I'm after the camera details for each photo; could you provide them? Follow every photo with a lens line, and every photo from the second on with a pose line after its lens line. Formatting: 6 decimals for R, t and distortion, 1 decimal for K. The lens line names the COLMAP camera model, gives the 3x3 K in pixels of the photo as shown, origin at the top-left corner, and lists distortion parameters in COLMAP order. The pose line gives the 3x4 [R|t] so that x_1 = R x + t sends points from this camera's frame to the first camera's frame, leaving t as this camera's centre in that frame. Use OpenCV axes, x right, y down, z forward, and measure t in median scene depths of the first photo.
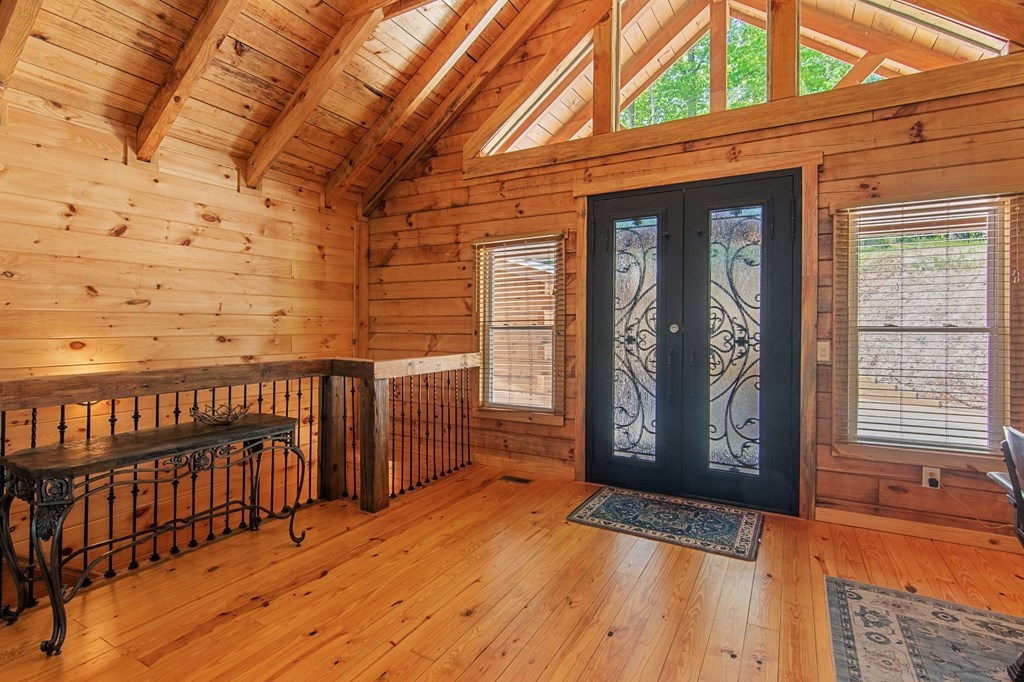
lens RADIAL K [[494.9, 0, 511.9], [0, 494.9, 333.8], [0, 0, 1]] dist [0.007701, 0.000310]
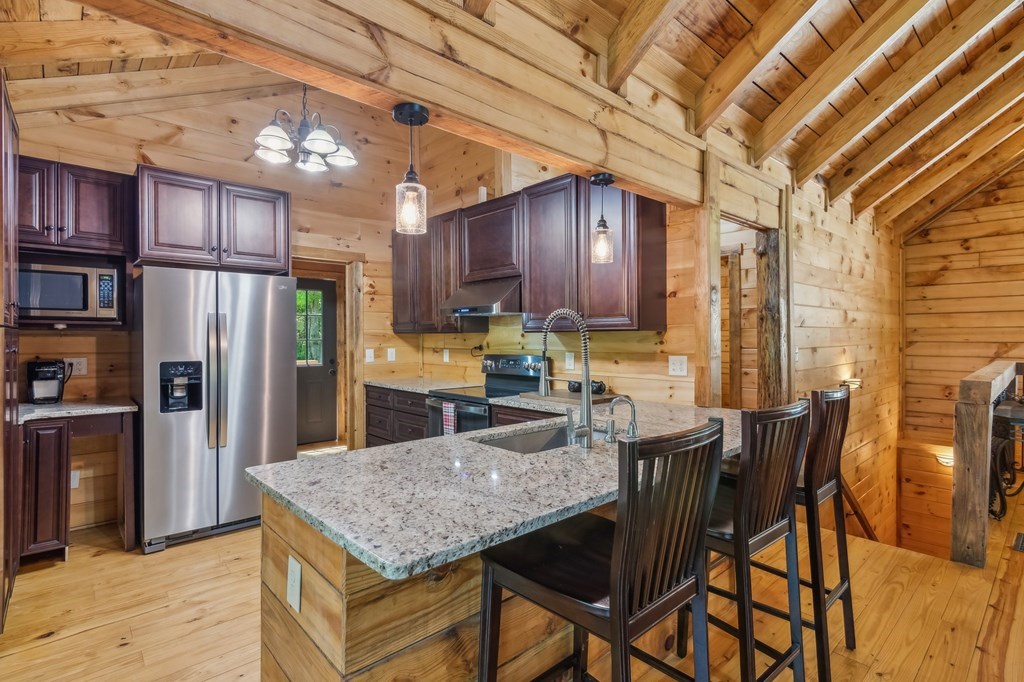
lens RADIAL K [[494.9, 0, 510.9], [0, 494.9, 338.8], [0, 0, 1]] dist [0.007701, 0.000310]
pose [[0.947351, -0.002647, -0.320185, -0.840538], [-0.001124, 0.999932, -0.011594, 0.006062], [0.320194, 0.011343, 0.947284, -0.445758]]
